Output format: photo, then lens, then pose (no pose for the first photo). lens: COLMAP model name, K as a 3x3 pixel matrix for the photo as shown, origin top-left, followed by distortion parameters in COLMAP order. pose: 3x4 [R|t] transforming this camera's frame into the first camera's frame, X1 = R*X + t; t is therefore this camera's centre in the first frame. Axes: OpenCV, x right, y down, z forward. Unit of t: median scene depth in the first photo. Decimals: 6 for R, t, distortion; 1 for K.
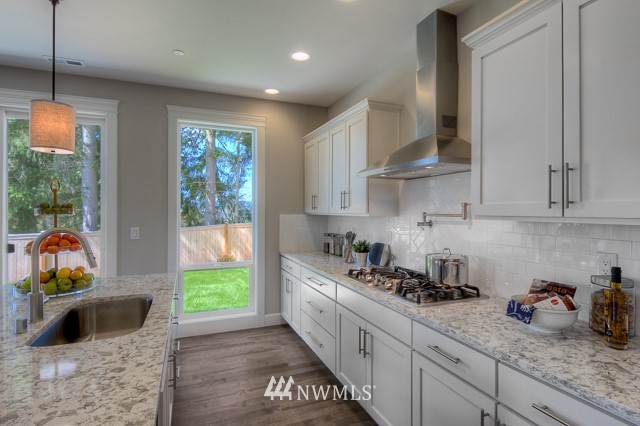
lens RADIAL K [[333.1, 0, 319.4], [0, 333.1, 206.3], [0, 0, 1]] dist [0.017559, -0.000395]
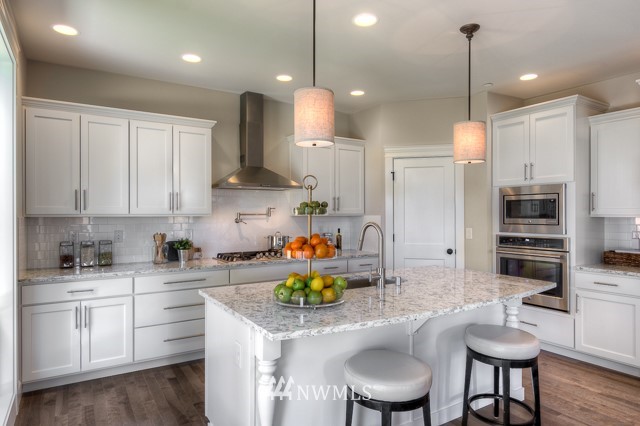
lens RADIAL K [[395.1, 0, 320.0], [0, 395.1, 213.0], [0, 0, 1]] dist [0.017665, -0.000119]
pose [[-0.196897, -0.003650, 0.980417, -1.320122], [-0.015082, 0.999886, 0.000693, 0.010532], [-0.980308, -0.014650, -0.196929, 0.863721]]
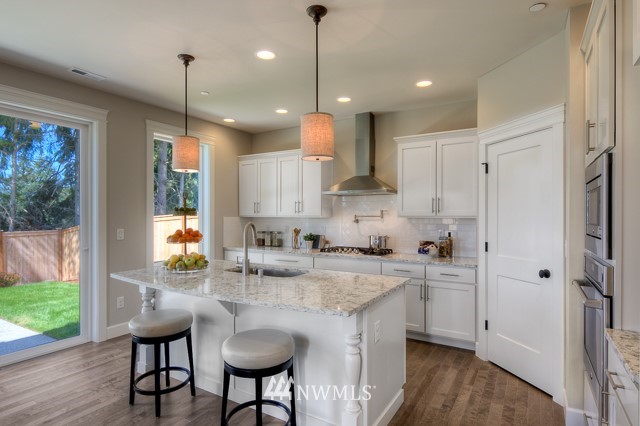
lens RADIAL K [[349.5, 0, 320.0], [0, 349.5, 213.0], [0, 0, 1]] dist [0.000808, 0.000148]
pose [[0.793744, 0.004595, 0.608235, -0.883688], [-0.008954, 0.999951, 0.004131, 0.000958], [-0.608186, -0.008725, 0.793747, -0.356152]]
